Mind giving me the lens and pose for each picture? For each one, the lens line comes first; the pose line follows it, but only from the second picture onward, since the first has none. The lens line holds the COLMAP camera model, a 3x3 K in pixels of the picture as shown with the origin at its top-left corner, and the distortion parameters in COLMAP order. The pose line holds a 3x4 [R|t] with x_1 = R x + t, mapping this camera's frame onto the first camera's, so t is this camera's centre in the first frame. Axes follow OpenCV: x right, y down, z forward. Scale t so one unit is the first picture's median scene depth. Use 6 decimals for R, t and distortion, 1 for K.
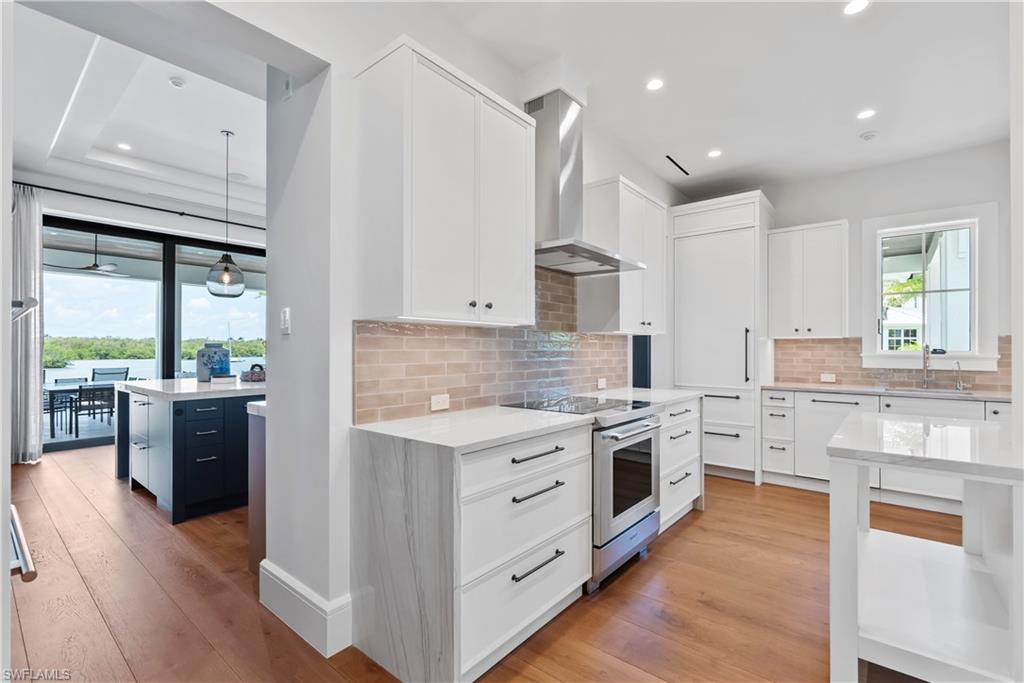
lens RADIAL K [[457.4, 0, 506.3], [0, 457.4, 343.7], [0, 0, 1]] dist [0.002174, -0.000161]
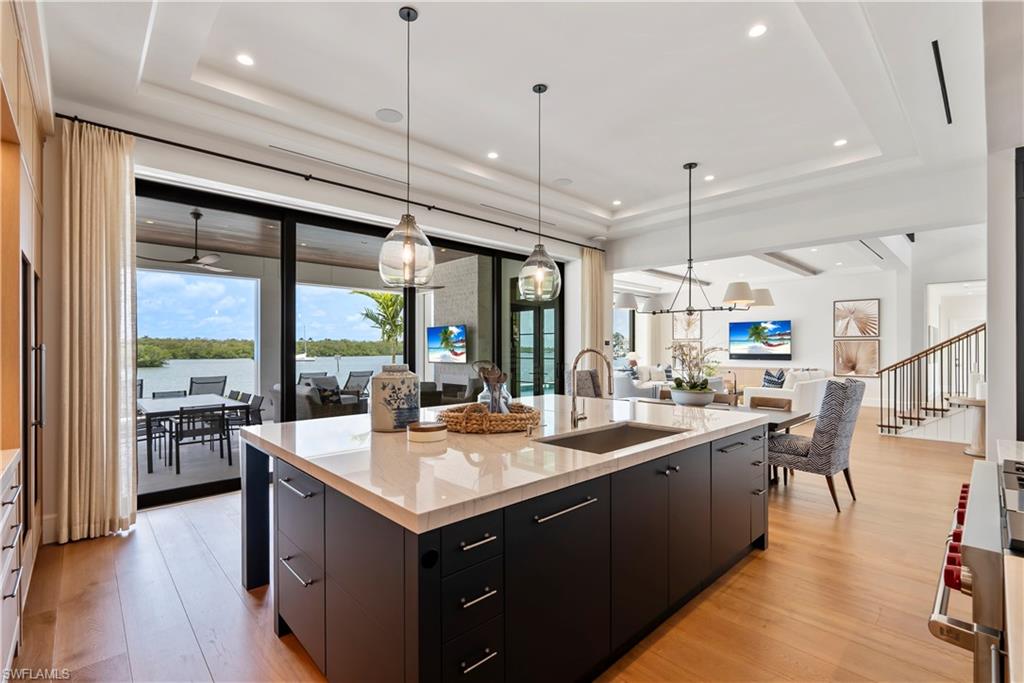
lens RADIAL K [[457.4, 0, 509.6], [0, 457.4, 348.4], [0, 0, 1]] dist [0.002174, -0.000161]
pose [[0.993247, 0.001022, -0.116011, -0.285548], [0.000008, 0.999961, 0.008879, -0.017756], [0.116015, -0.008820, 0.993208, 0.291855]]
